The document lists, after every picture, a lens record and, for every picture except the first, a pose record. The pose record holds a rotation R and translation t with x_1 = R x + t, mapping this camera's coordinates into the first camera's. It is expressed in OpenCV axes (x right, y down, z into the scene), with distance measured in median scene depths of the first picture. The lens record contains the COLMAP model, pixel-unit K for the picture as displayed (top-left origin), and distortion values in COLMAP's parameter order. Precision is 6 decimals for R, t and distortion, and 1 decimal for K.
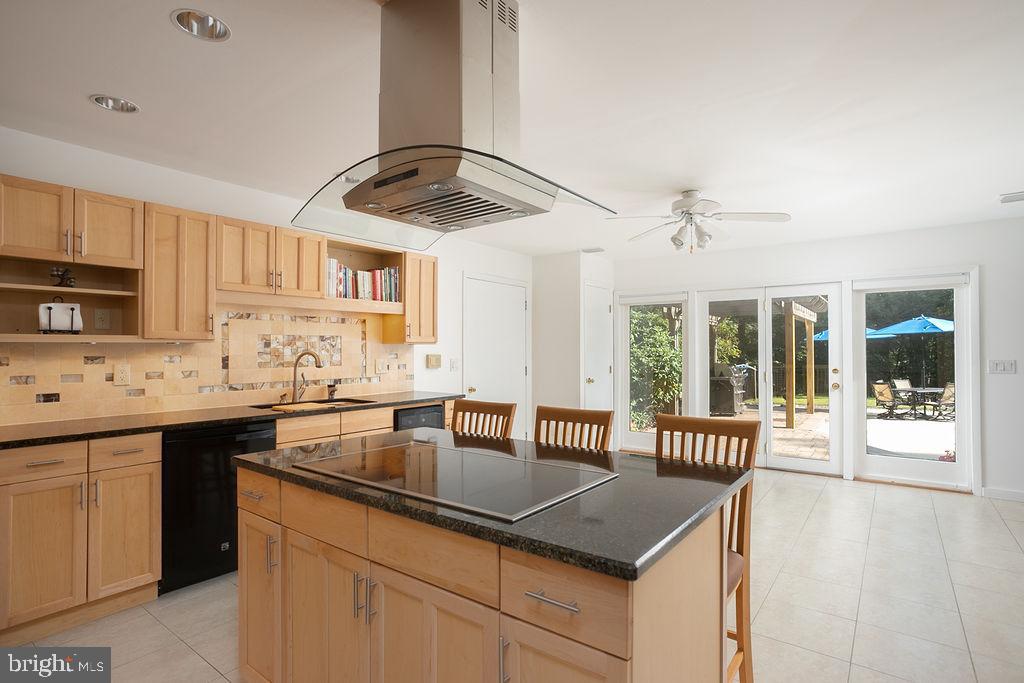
lens RADIAL K [[505.3, 0, 512.0], [0, 505.3, 341.5], [0, 0, 1]] dist [-0.026600, 0.016331]
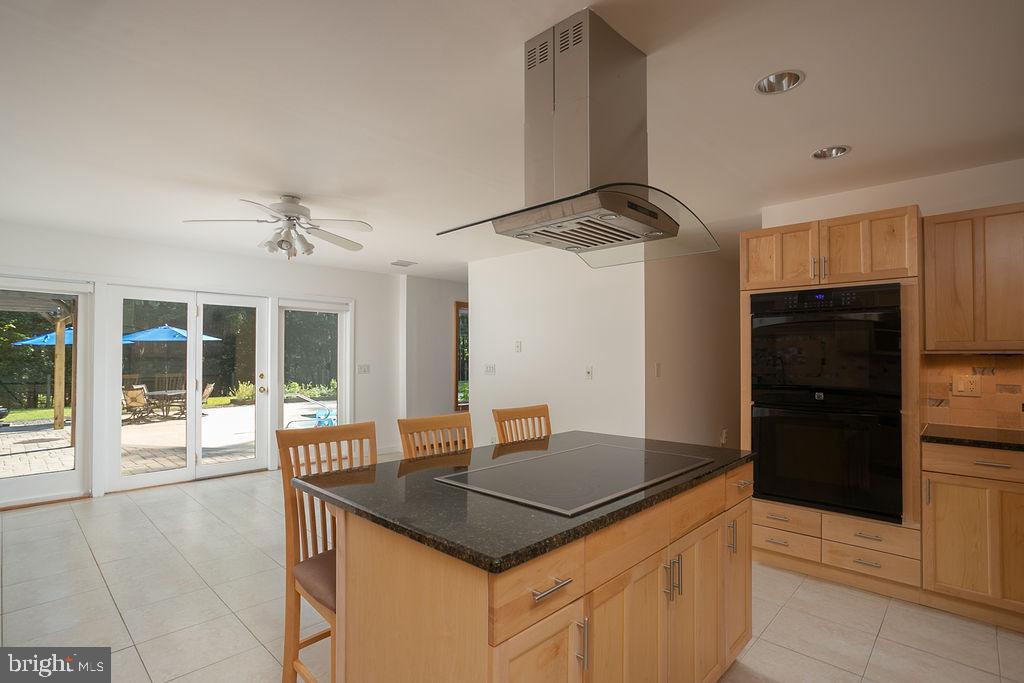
lens RADIAL K [[505.3, 0, 512.0], [0, 505.3, 341.5], [0, 0, 1]] dist [-0.026600, 0.016331]
pose [[0.110014, 0.035984, 0.993278, -0.404563], [-0.025706, 0.999113, -0.033349, 0.005572], [-0.993598, -0.021864, 0.110841, 0.326311]]
